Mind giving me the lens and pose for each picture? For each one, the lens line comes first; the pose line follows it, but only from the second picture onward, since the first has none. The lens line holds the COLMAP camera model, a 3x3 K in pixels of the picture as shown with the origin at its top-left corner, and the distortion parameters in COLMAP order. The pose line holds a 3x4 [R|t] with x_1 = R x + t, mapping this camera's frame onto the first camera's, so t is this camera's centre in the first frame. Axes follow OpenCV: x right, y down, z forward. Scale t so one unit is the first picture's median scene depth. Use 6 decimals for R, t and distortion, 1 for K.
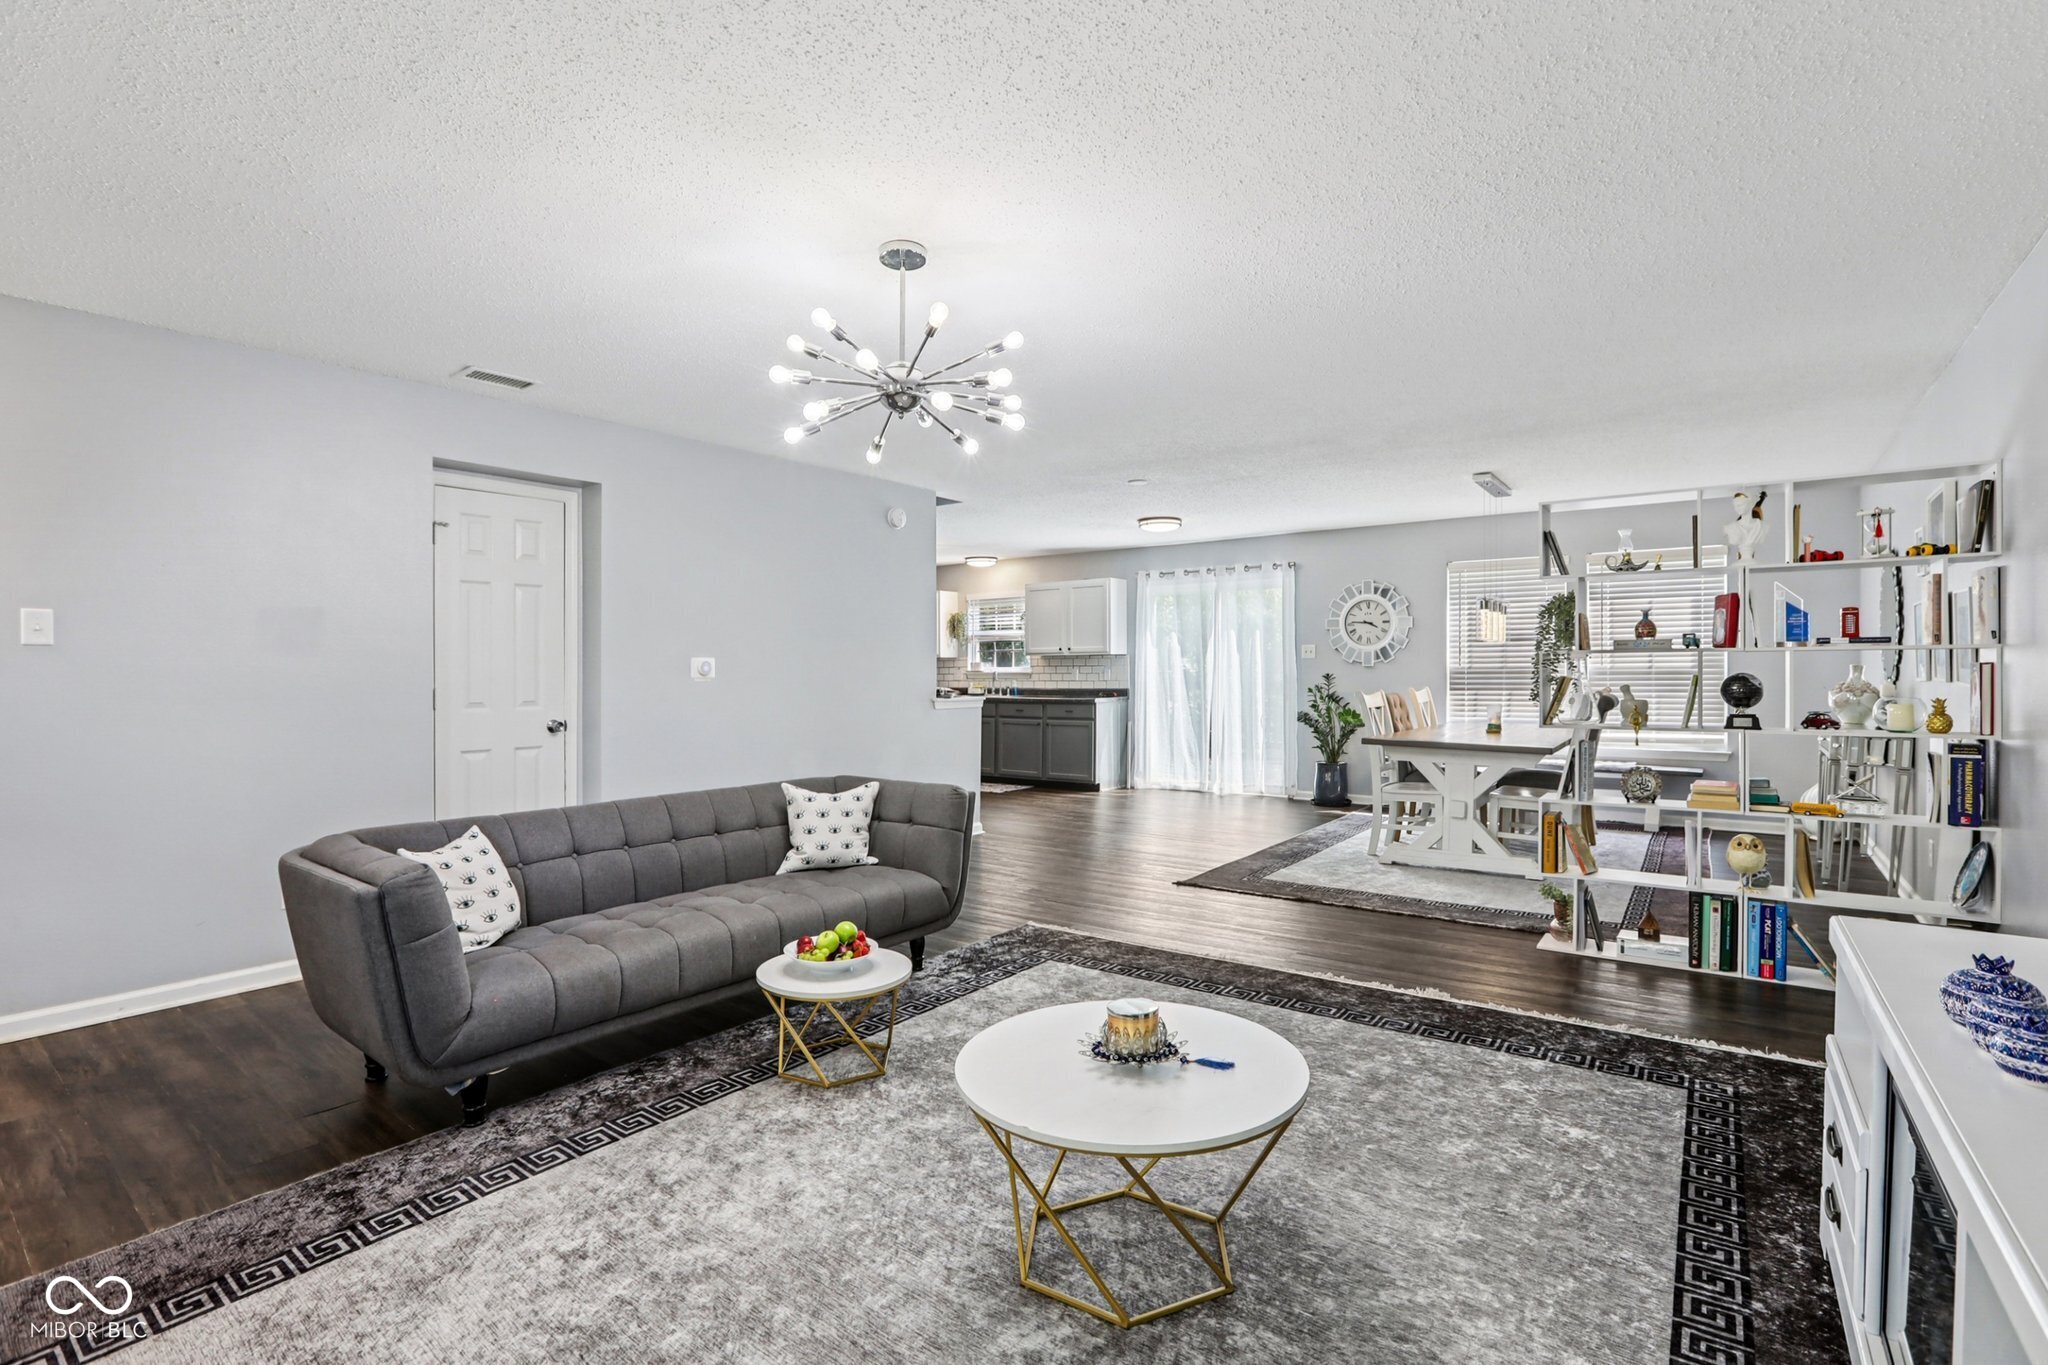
lens RADIAL K [[980.3, 0, 1016.1], [0, 980.3, 681.8], [0, 0, 1]] dist [-0.027518, 0.015033]
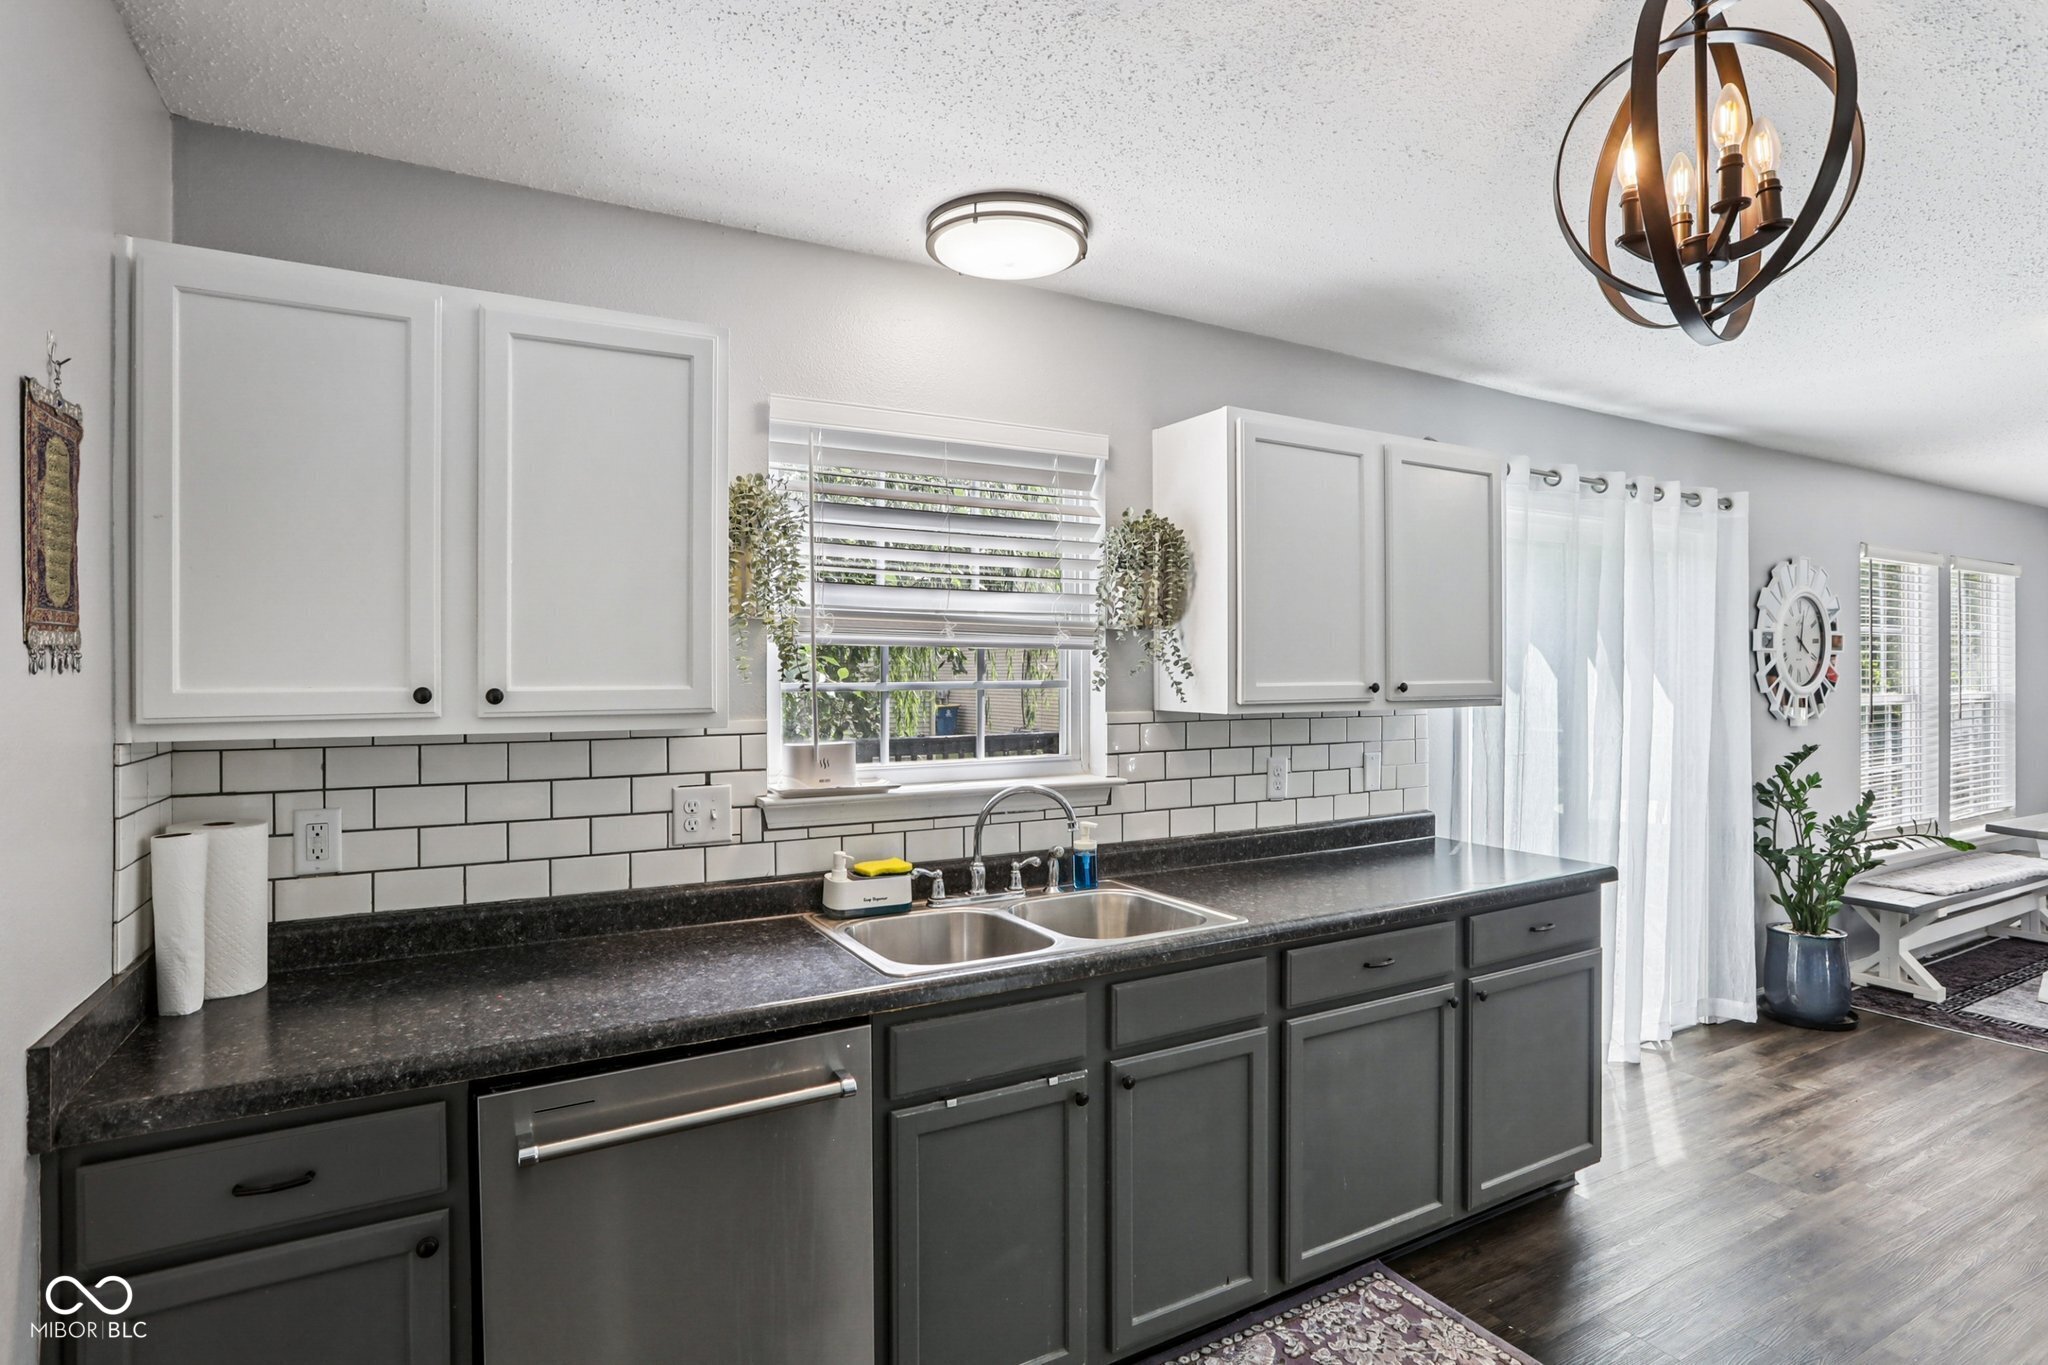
lens RADIAL K [[1035.1, 0, 1025.5], [0, 1035.1, 682.3], [0, 0, 1]] dist [-0.021625, 0.001510]
pose [[0.386333, -0.002845, 0.922355, -0.256110], [0.009961, 0.999950, -0.001088, -0.037176], [-0.922306, 0.009608, 0.386342, 1.020983]]
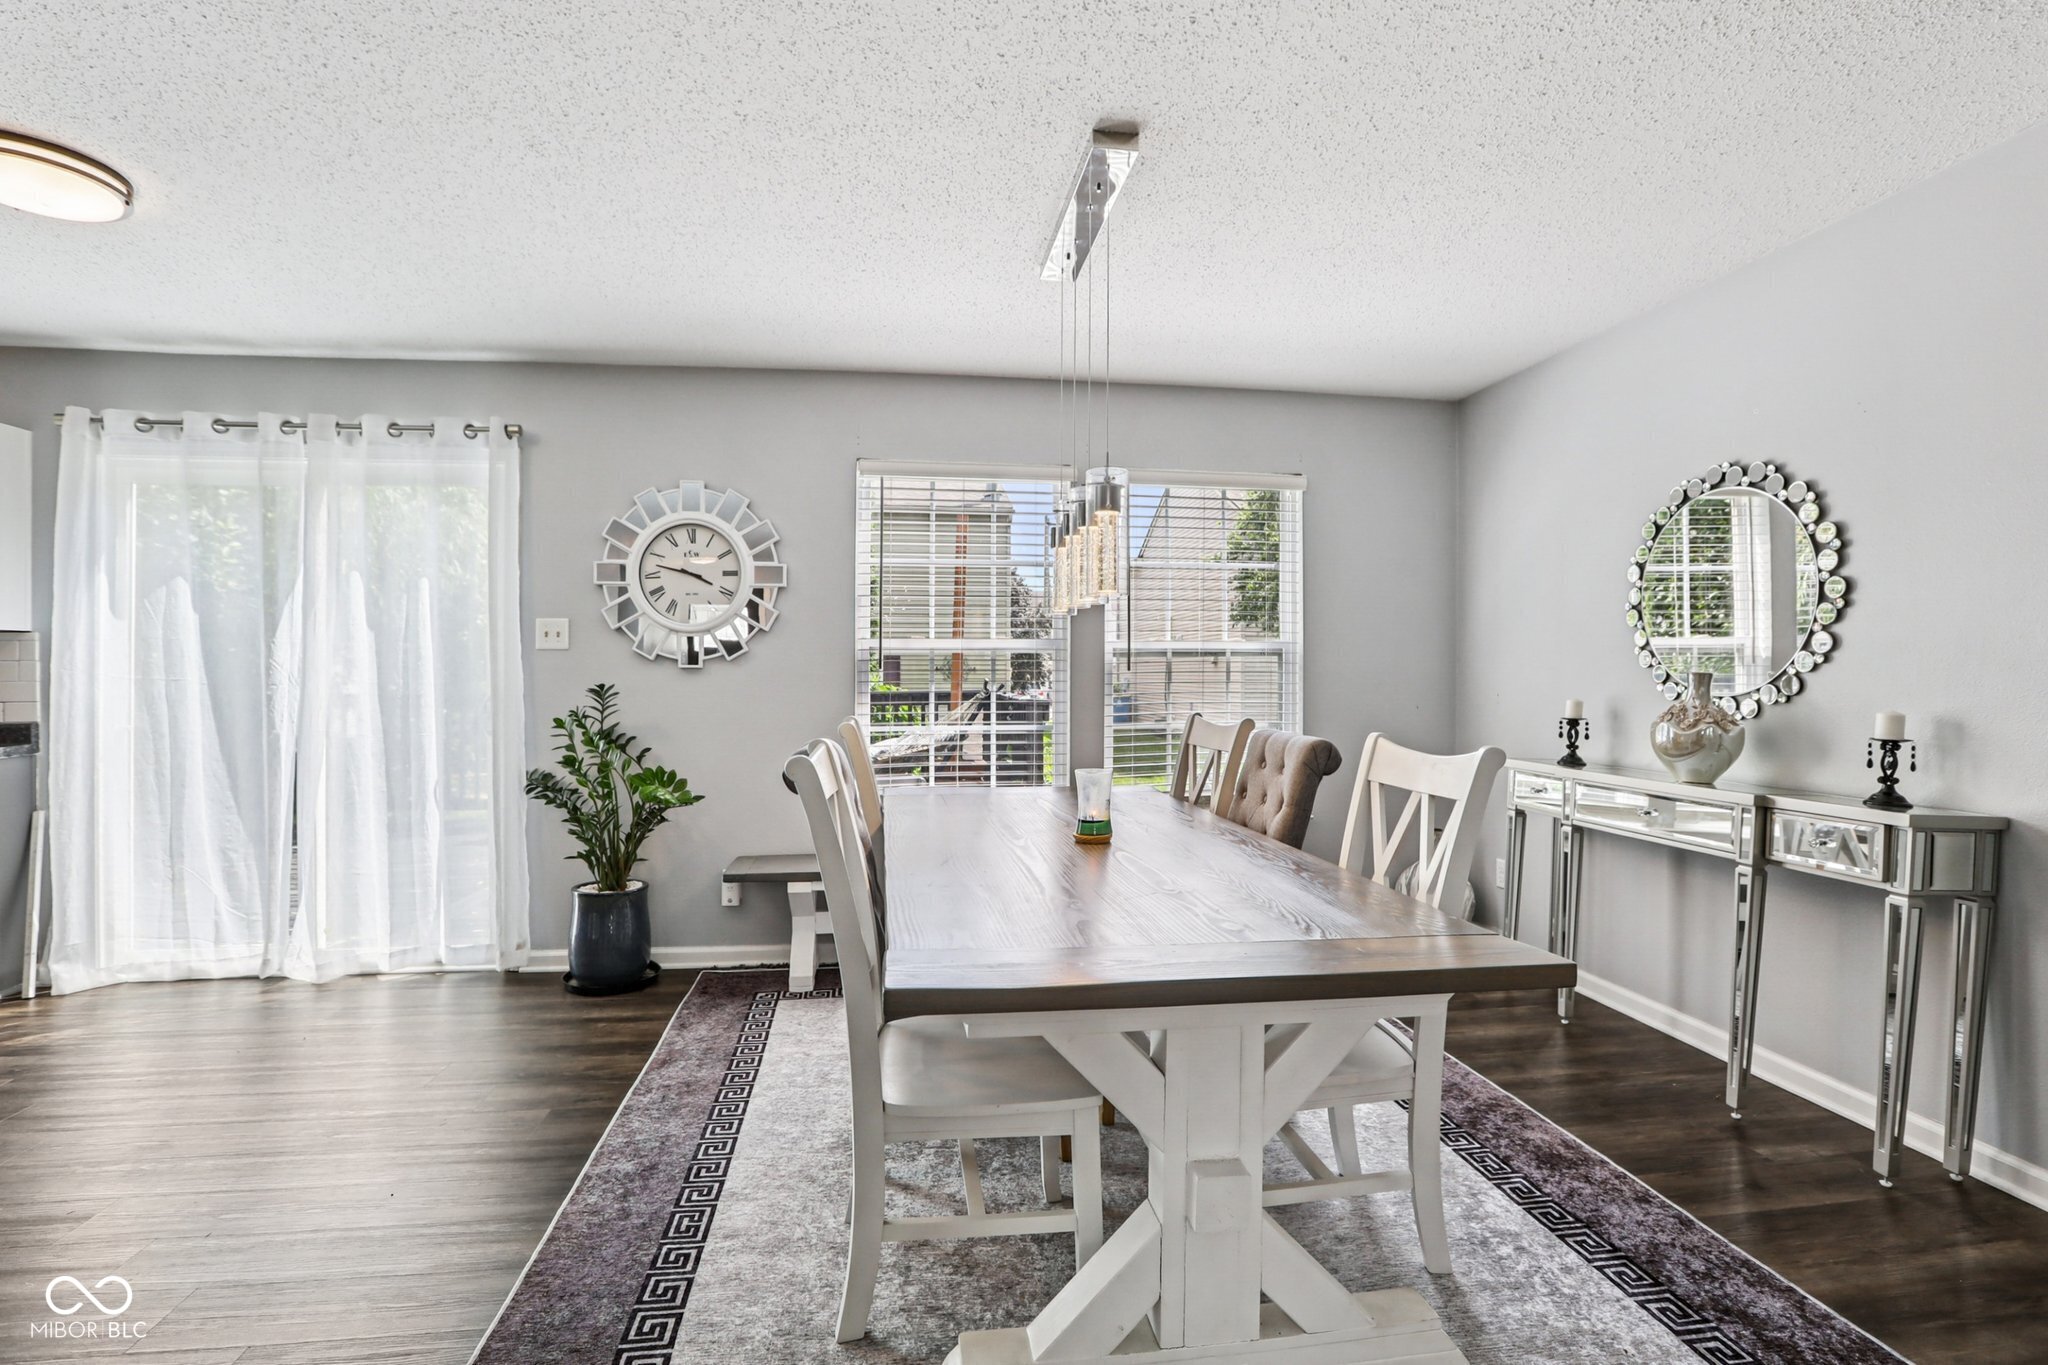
lens RADIAL K [[980.3, 0, 1012.3], [0, 980.3, 681.8], [0, 0, 1]] dist [-0.027518, 0.015033]
pose [[0.720565, -0.000353, 0.693387, 0.130308], [0.003948, 0.999986, -0.003593, -0.006398], [-0.693376, 0.005326, 0.720556, 0.489792]]
